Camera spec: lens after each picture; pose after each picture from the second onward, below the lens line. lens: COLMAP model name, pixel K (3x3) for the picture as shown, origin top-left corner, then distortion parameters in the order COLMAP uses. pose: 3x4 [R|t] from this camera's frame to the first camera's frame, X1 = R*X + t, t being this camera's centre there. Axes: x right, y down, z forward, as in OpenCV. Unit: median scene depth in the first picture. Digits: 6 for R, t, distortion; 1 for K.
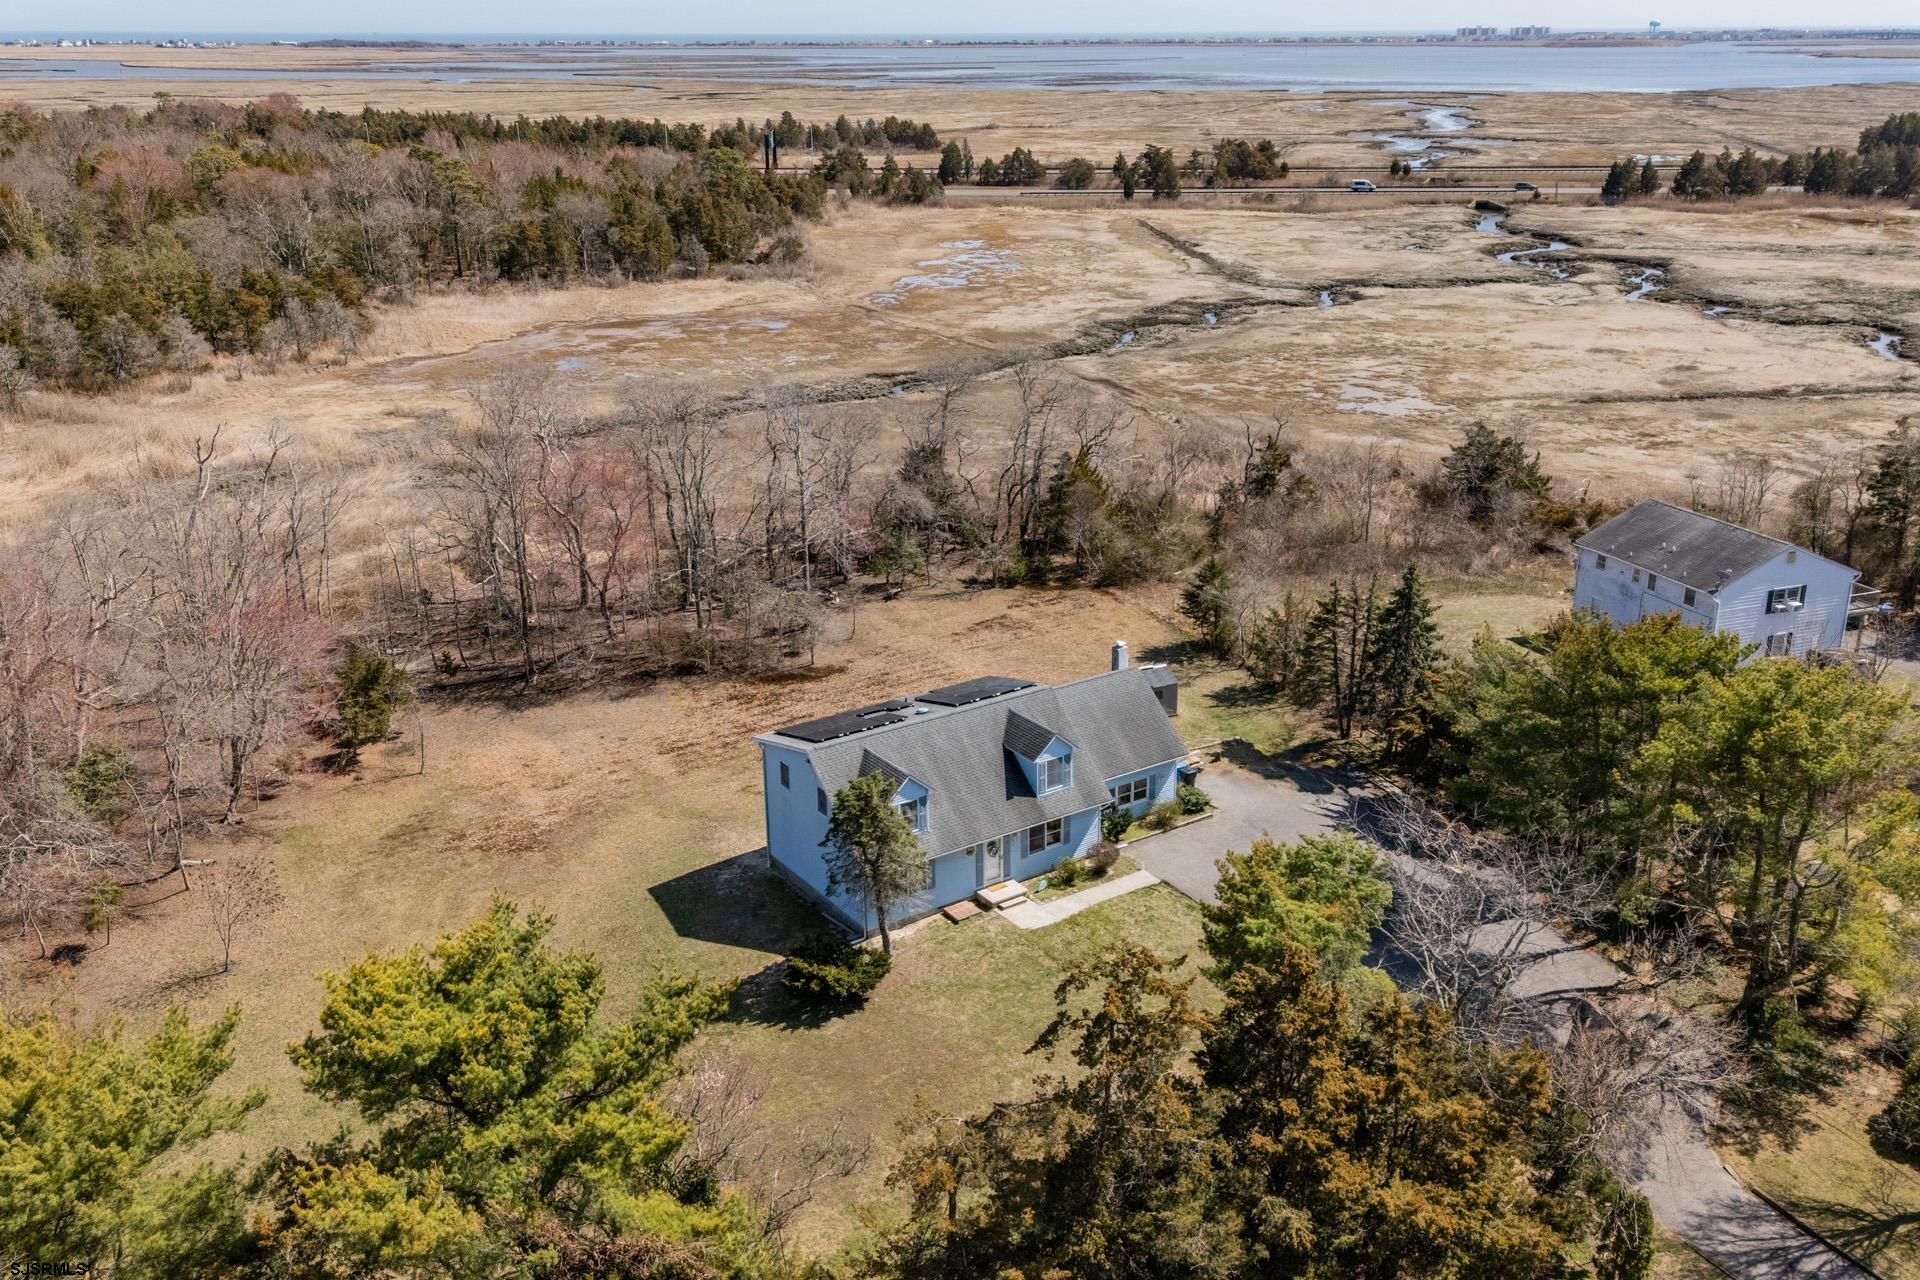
lens RADIAL K [[1650.4, 0, 960.0], [0, 1650.4, 640.0], [0, 0, 1]] dist [0.101472, -0.156079]
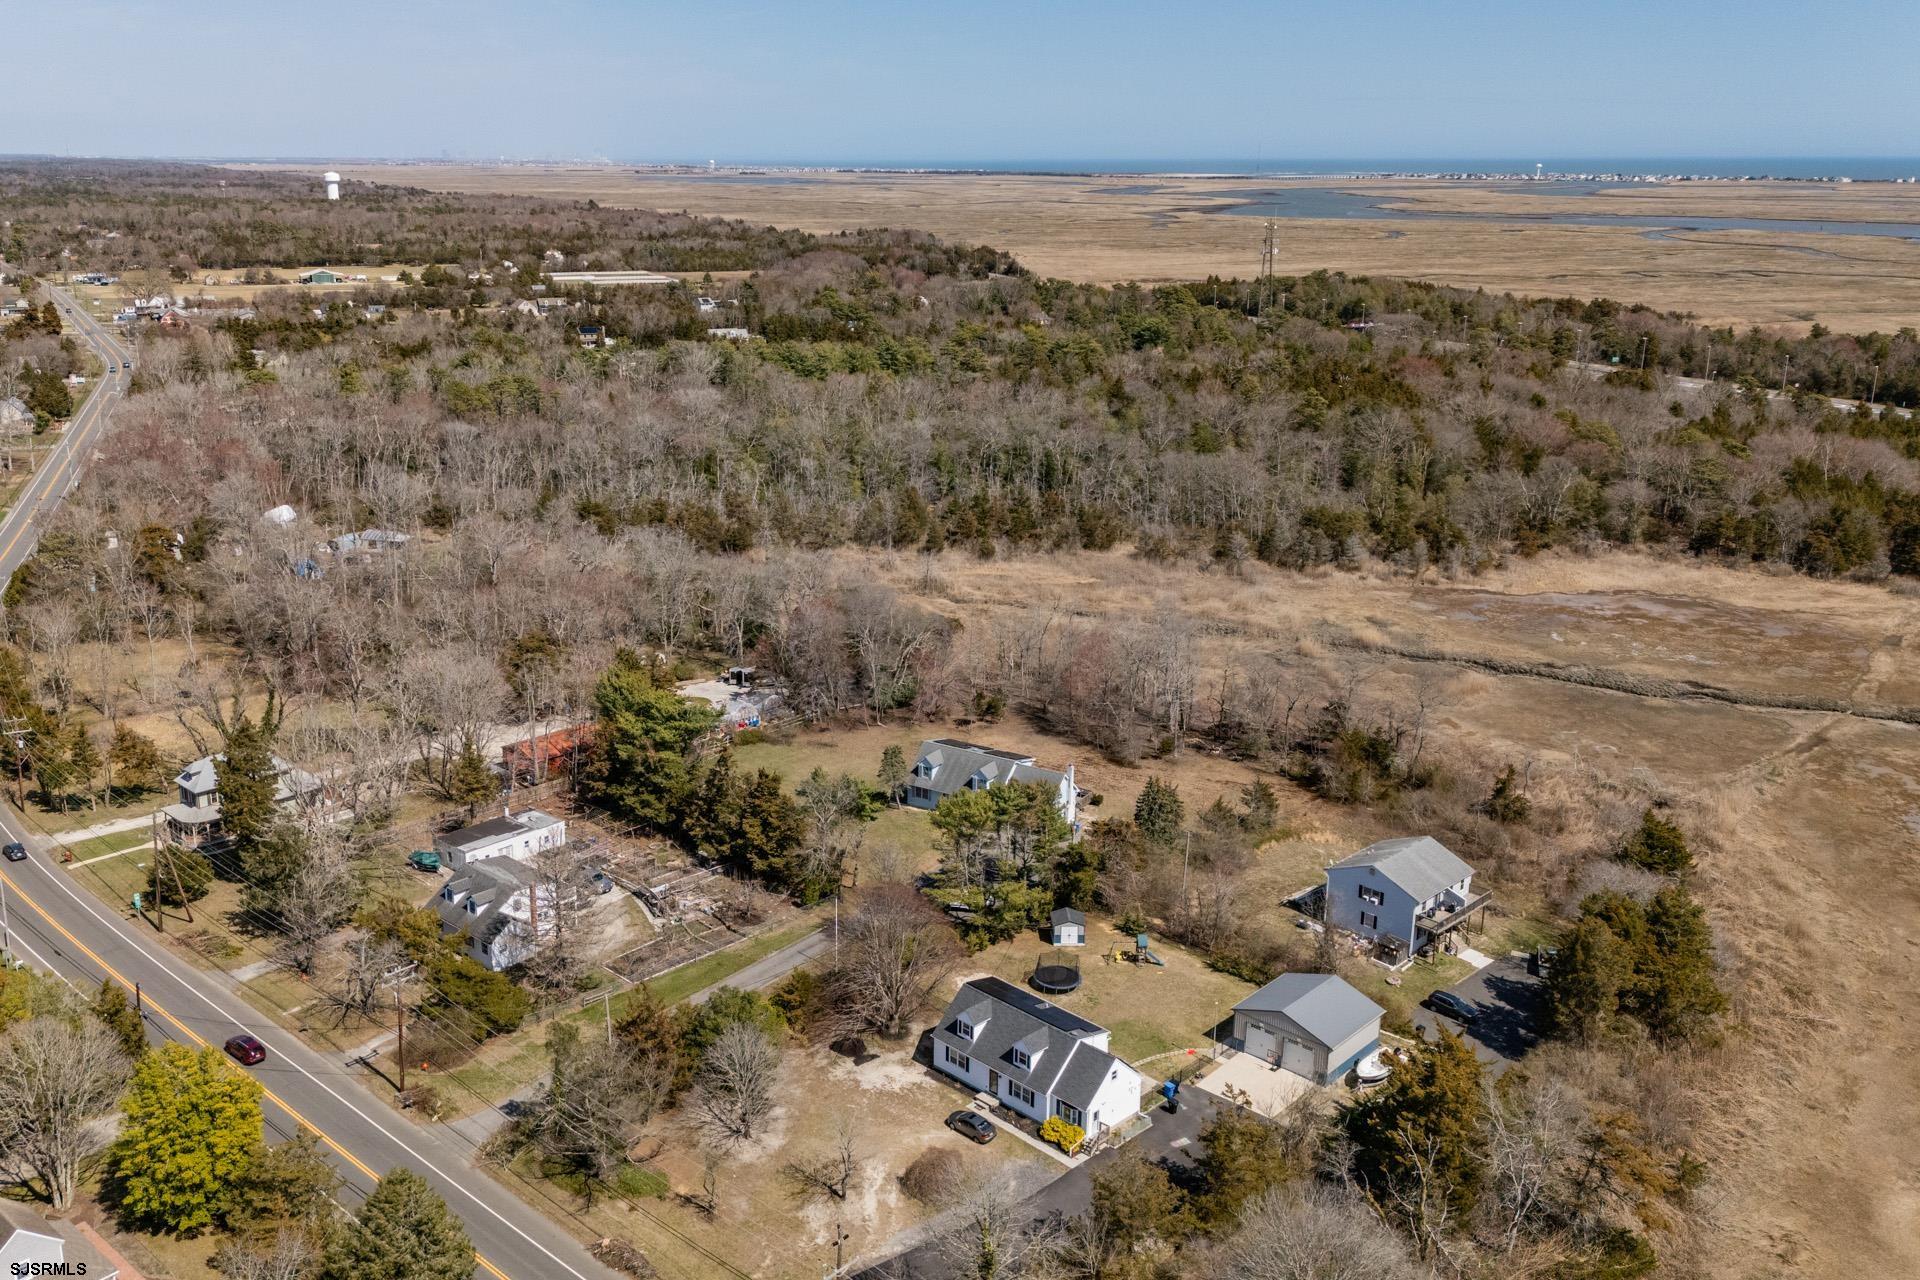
lens RADIAL K [[1632.3, 0, 879.2], [0, 1632.3, 638.6], [0, 0, 1]] dist [0.130869, -0.287406]
pose [[0.374096, 0.258400, -0.890664, 0.928534], [-0.316678, 0.938264, 0.139199, -0.185332], [0.871646, 0.229980, 0.432830, -0.138242]]
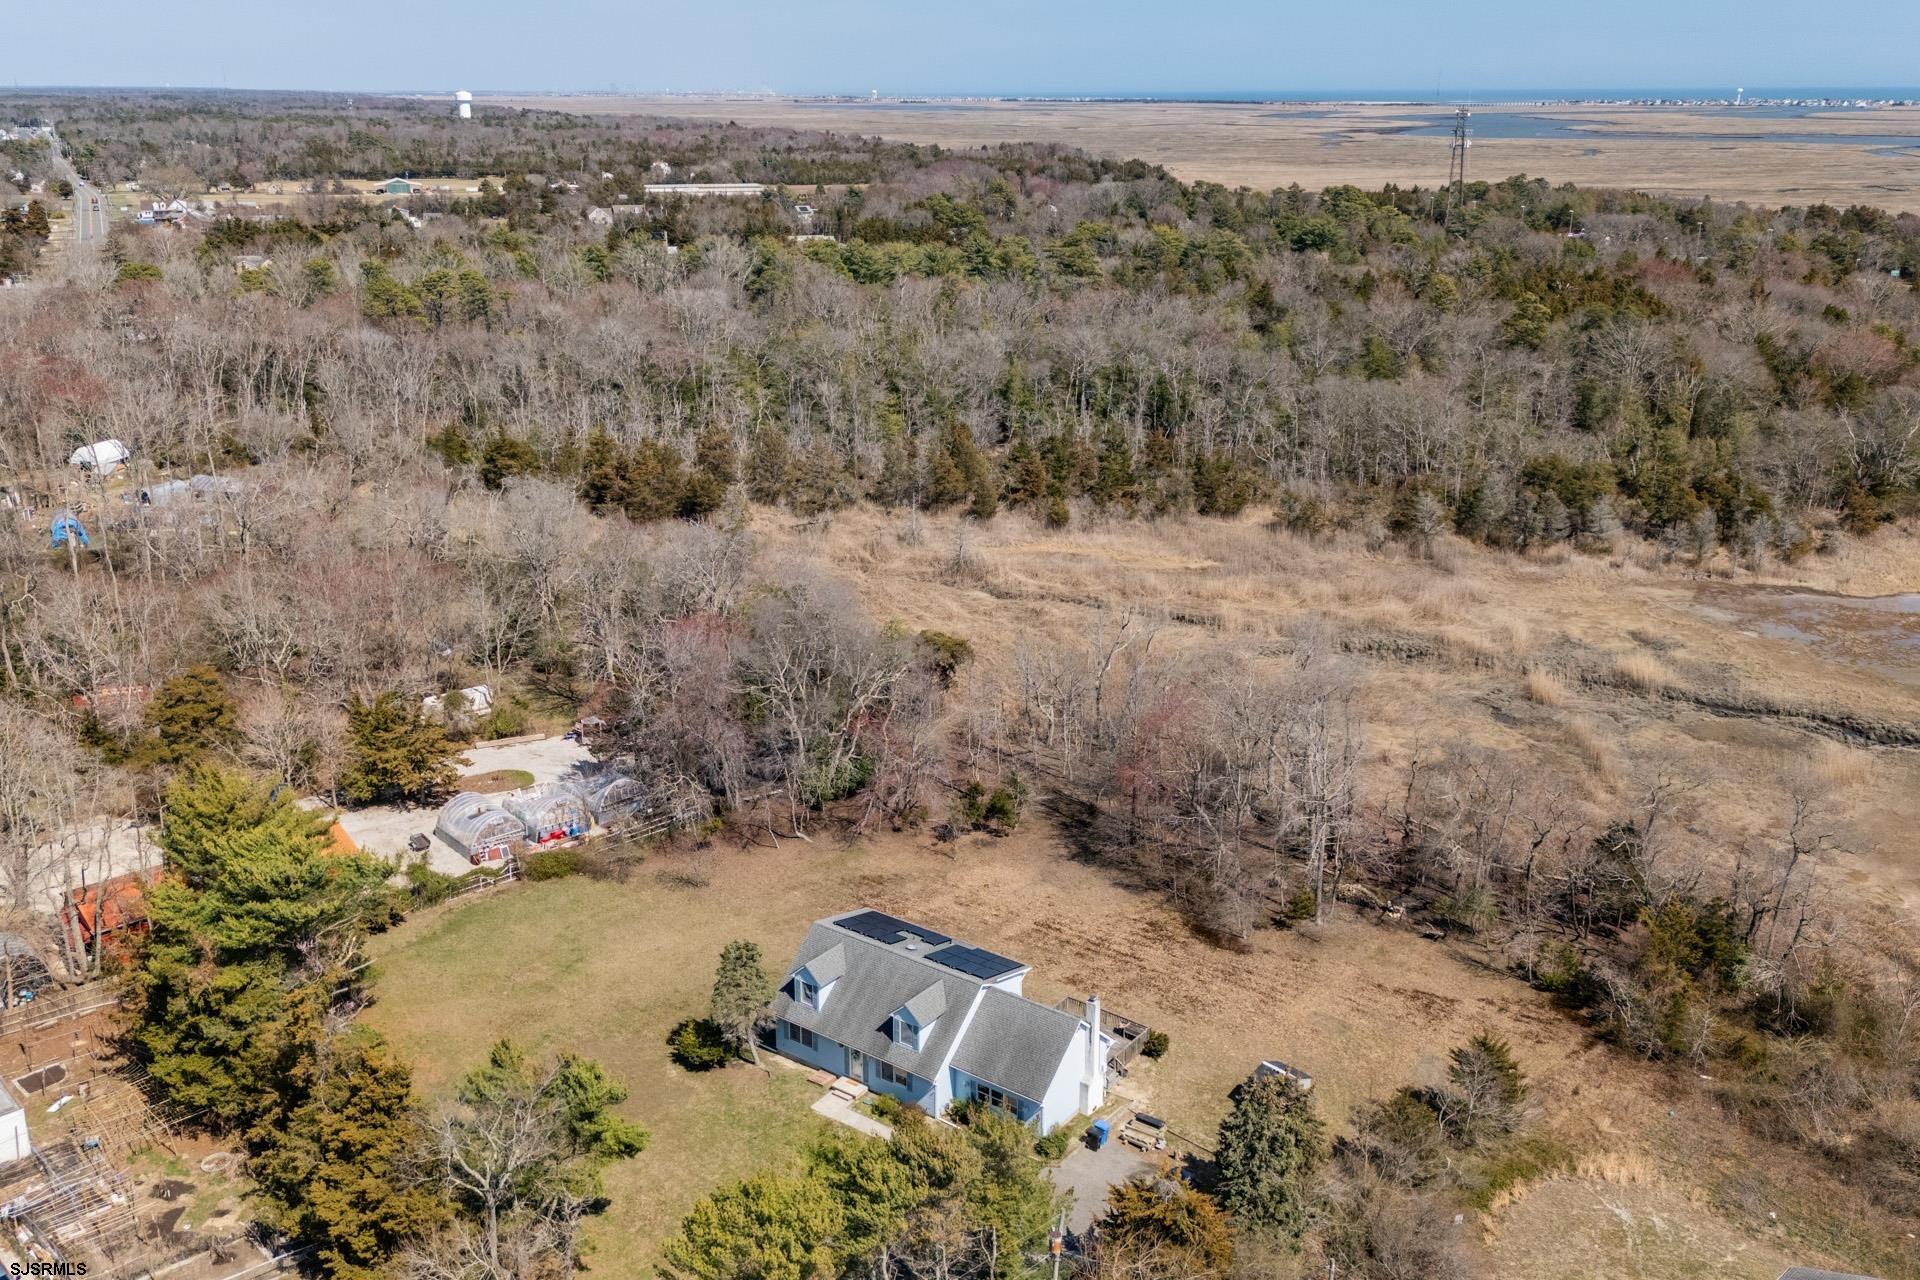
lens RADIAL K [[1650.4, 0, 960.0], [0, 1650.4, 640.0], [0, 0, 1]] dist [0.101472, -0.156079]
pose [[0.328906, 0.295968, -0.896786, 0.465804], [-0.322105, 0.927833, 0.188079, -0.188451], [0.887733, 0.226999, 0.400502, 0.180358]]
